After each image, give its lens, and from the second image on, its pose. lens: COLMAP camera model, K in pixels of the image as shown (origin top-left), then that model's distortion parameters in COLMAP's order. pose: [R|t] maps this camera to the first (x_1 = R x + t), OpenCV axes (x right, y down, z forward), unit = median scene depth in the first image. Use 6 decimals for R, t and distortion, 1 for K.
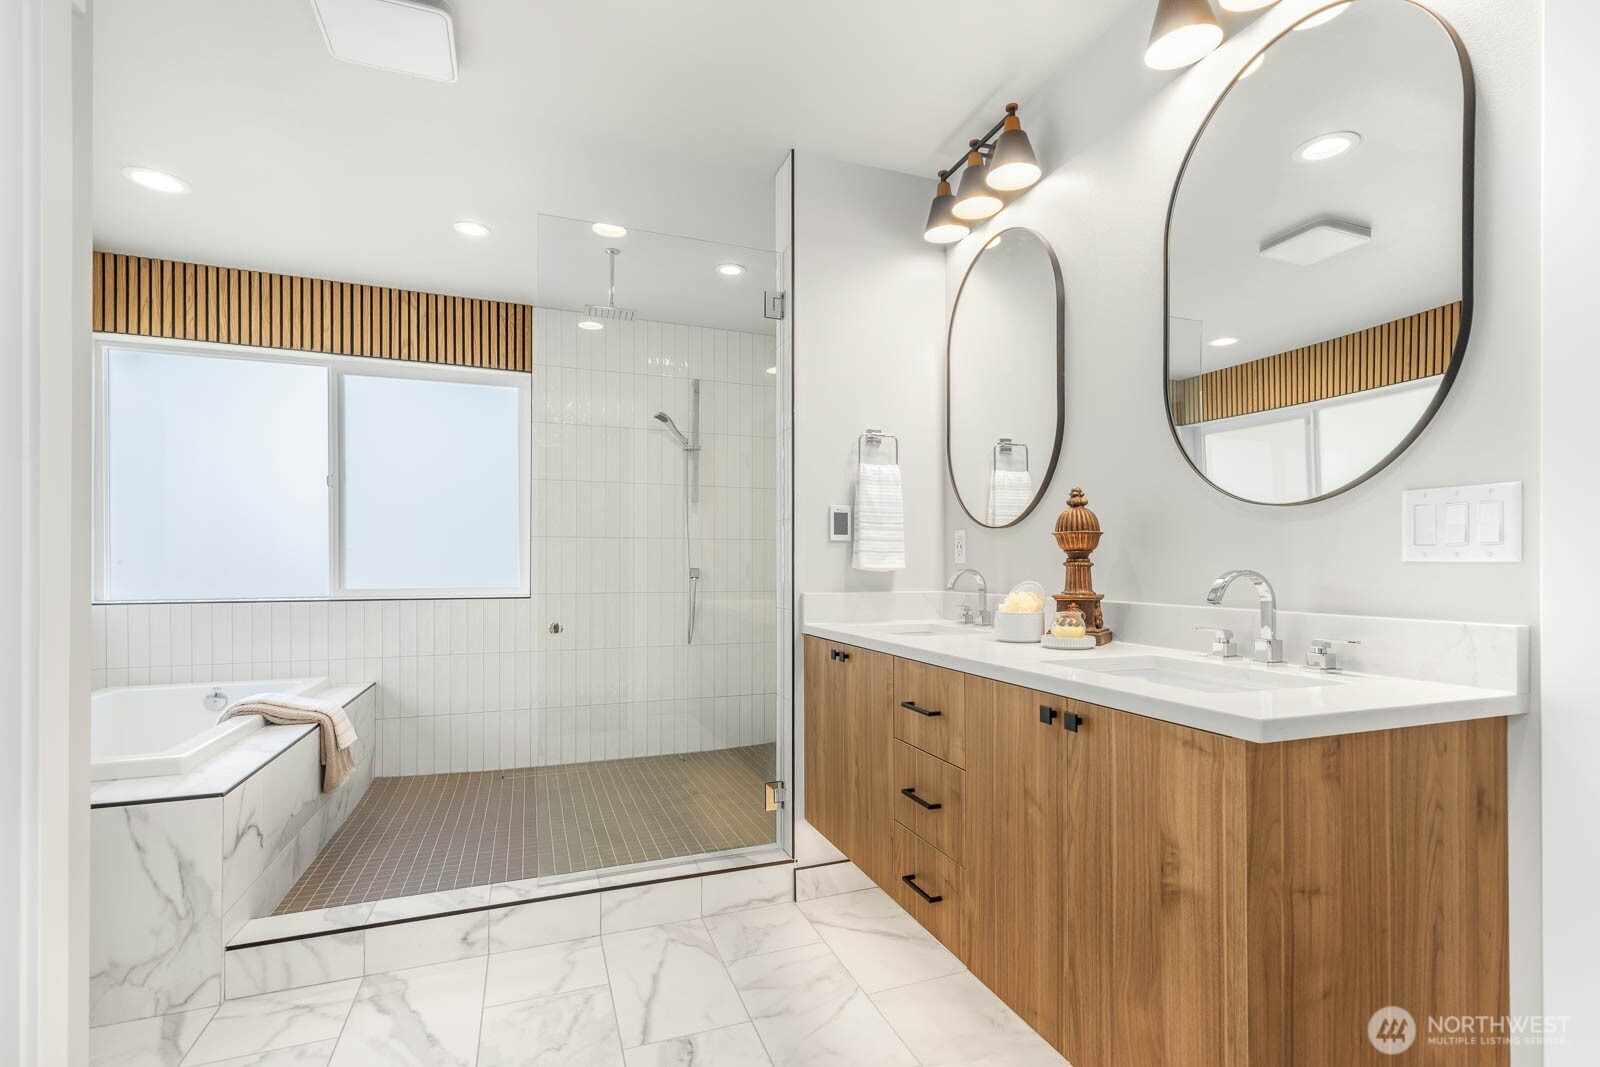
lens RADIAL K [[738.4, 0, 804.4], [0, 738.4, 557.4], [0, 0, 1]] dist [0.003906, 0.000062]
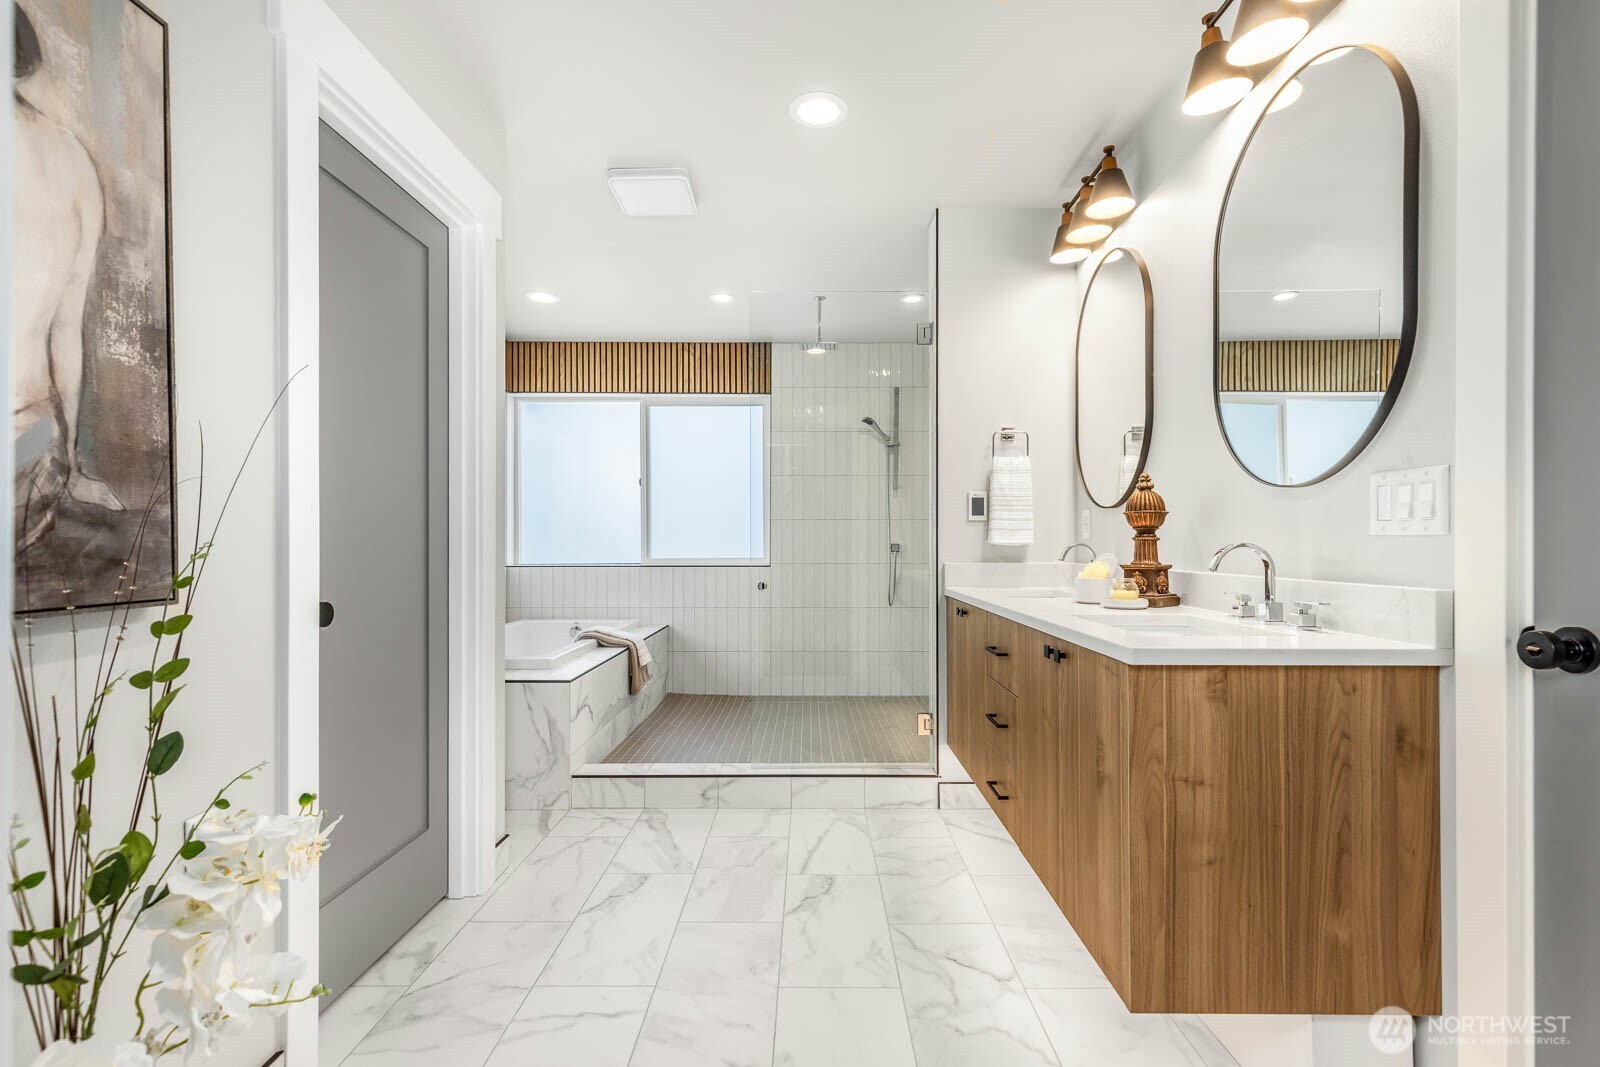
lens RADIAL K [[719.2, 0, 800.0], [0, 719.2, 533.5], [0, 0, 1]] dist [0.000310, -0.000195]
pose [[0.921722, -0.005346, -0.387813, 0.272500], [0.004204, 0.999984, -0.003793, 0.002499], [0.387827, 0.001866, 0.921730, -0.241292]]
